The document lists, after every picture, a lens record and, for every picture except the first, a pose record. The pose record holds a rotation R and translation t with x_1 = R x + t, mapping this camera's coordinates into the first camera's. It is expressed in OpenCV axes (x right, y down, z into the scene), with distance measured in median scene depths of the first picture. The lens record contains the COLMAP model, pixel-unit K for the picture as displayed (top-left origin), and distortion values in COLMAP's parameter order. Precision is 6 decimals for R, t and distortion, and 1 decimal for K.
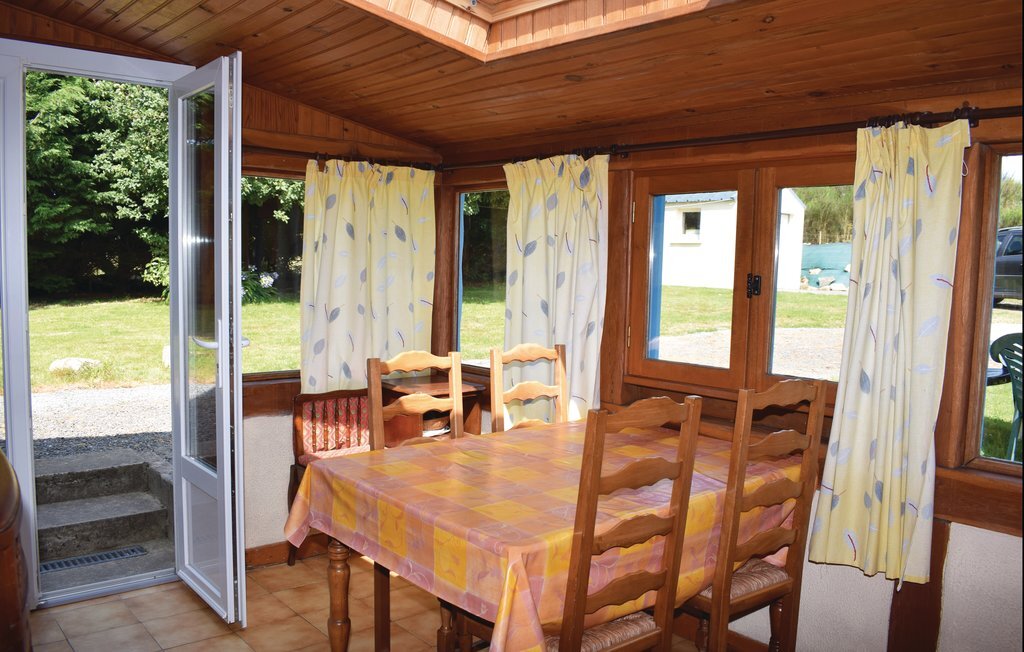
lens RADIAL K [[811.5, 0, 512.3], [0, 811.5, 333.2], [0, 0, 1]] dist [-0.095823, 0.015659]
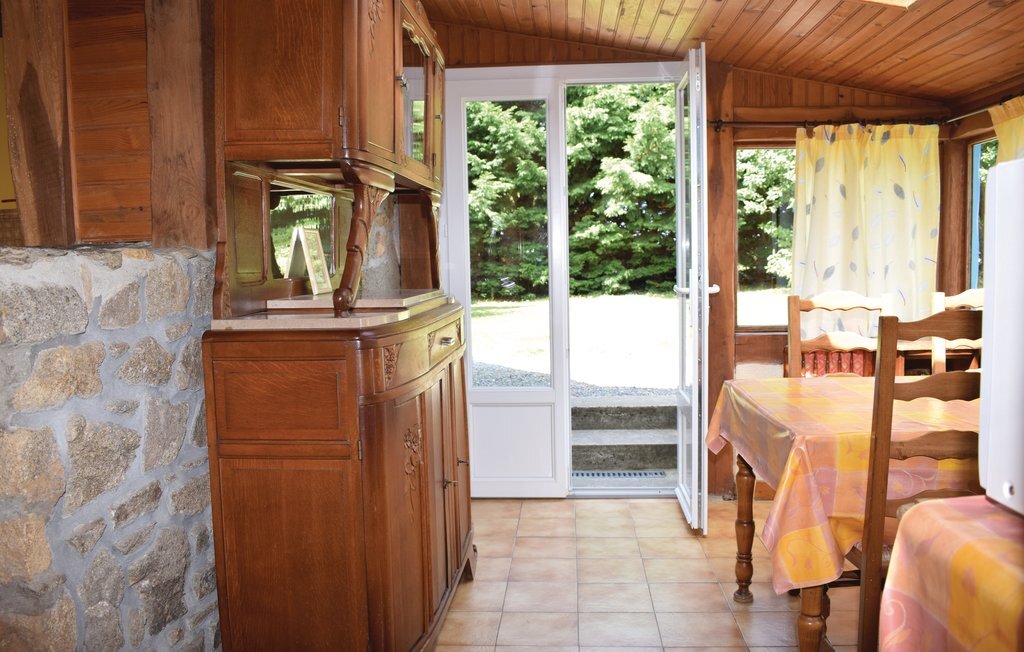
lens RADIAL K [[811.5, 0, 506.4], [0, 811.5, 323.3], [0, 0, 1]] dist [-0.095823, 0.015659]
pose [[0.721186, 0.019129, -0.692477, 0.201828], [-0.021496, 0.999755, 0.005230, 0.047427], [0.692408, 0.011114, 0.721421, -0.041919]]
